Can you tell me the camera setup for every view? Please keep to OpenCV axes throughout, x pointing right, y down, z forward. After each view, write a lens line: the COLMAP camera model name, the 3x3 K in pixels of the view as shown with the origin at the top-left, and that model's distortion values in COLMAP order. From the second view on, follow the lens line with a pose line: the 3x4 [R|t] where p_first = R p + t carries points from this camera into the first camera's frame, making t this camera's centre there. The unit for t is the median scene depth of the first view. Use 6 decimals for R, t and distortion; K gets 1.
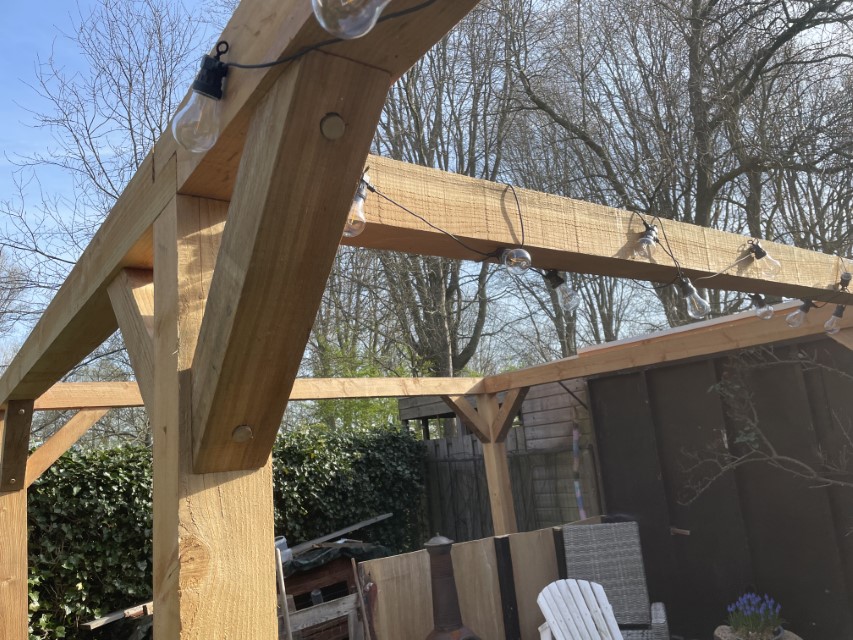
lens RADIAL K [[658.0, 0, 426.4], [0, 658.0, 326.8], [0, 0, 1]] dist [0.070807, -0.088033]
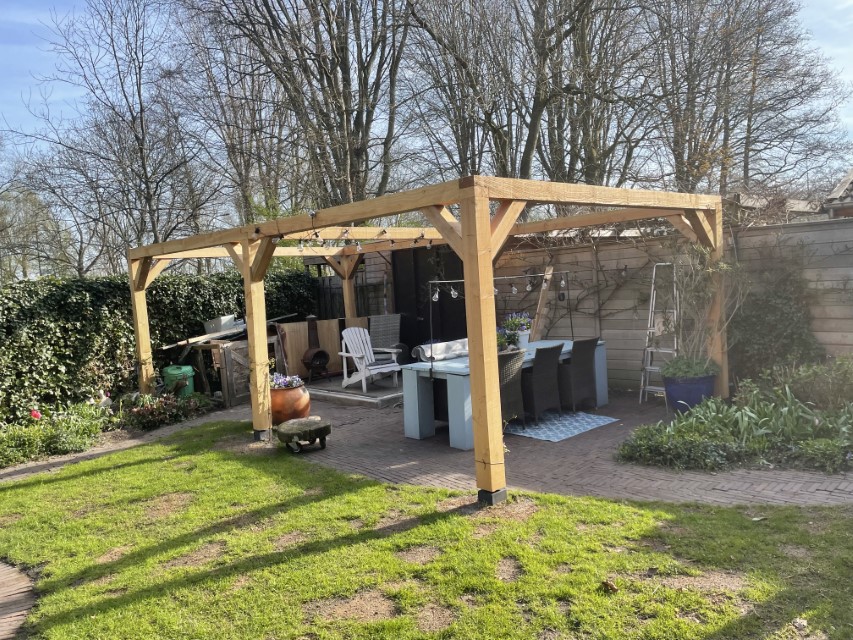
lens RADIAL K [[655.8, 0, 434.8], [0, 655.8, 314.0], [0, 0, 1]] dist [0.094270, -0.124800]
pose [[0.991163, 0.026359, 0.130002, 0.113699], [-0.054624, 0.974209, 0.218936, -0.185739], [-0.120878, -0.224103, 0.967040, -1.054366]]
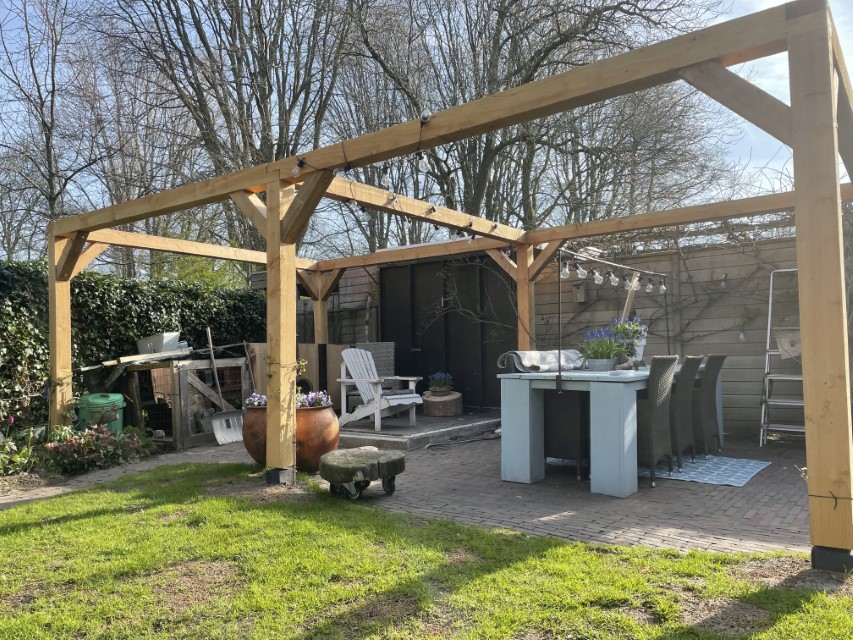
lens RADIAL K [[658.0, 0, 426.4], [0, 658.0, 326.8], [0, 0, 1]] dist [0.070807, -0.088033]
pose [[0.953847, 0.087767, 0.287180, -0.116298], [-0.123288, 0.986476, 0.108010, 0.031171], [-0.273817, -0.138431, 0.951768, -0.669855]]
